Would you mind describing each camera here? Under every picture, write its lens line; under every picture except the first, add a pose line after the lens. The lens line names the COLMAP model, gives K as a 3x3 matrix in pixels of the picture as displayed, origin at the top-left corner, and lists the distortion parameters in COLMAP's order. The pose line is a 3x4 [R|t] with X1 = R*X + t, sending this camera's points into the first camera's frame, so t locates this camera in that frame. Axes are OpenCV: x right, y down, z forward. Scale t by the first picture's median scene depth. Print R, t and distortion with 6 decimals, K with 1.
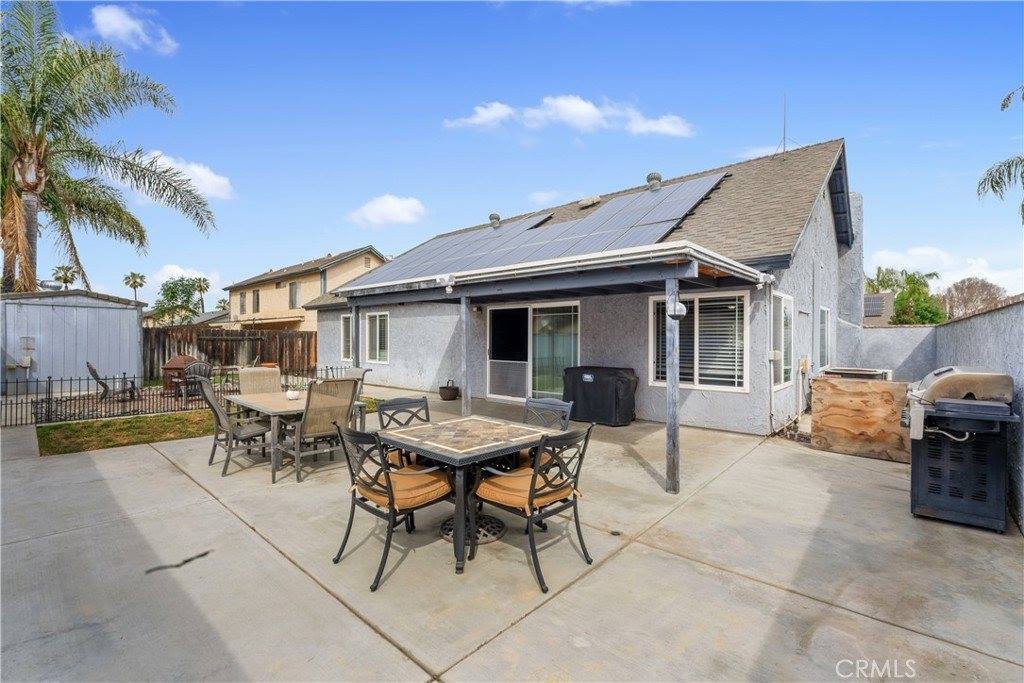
lens RADIAL K [[443.1, 0, 521.0], [0, 443.1, 339.0], [0, 0, 1]] dist [-0.001850, -0.001265]
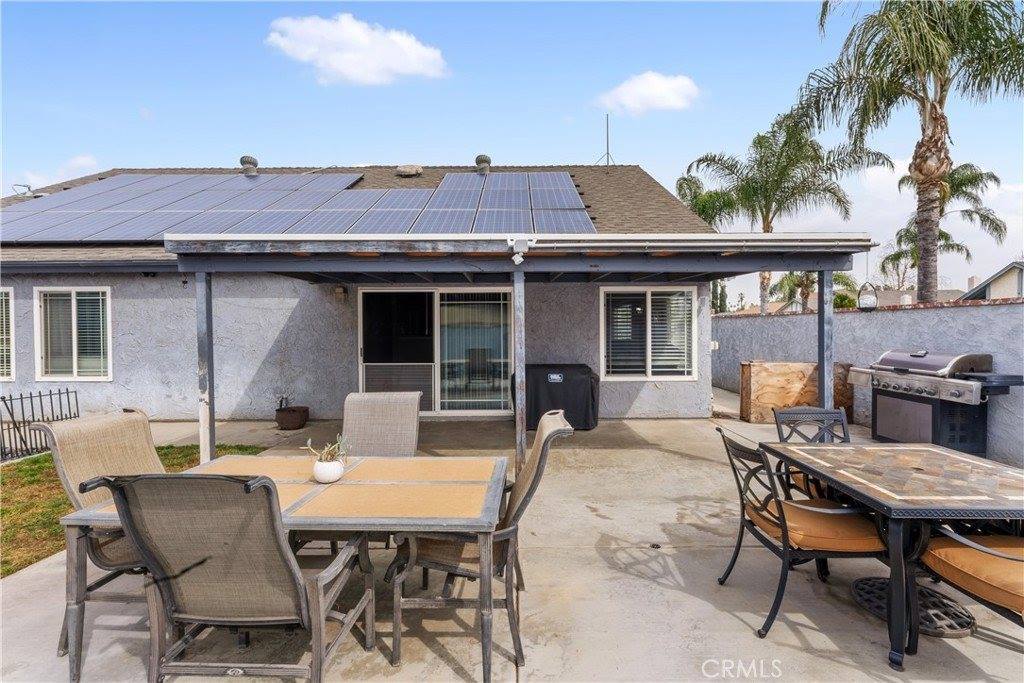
lens RADIAL K [[443.1, 0, 512.0], [0, 443.1, 340.7], [0, 0, 1]] dist [-0.001850, -0.001265]
pose [[0.753584, -0.021648, 0.656996, -0.356409], [0.006994, 0.999665, 0.024918, -0.004745], [-0.657315, -0.014183, 0.753483, 0.308564]]
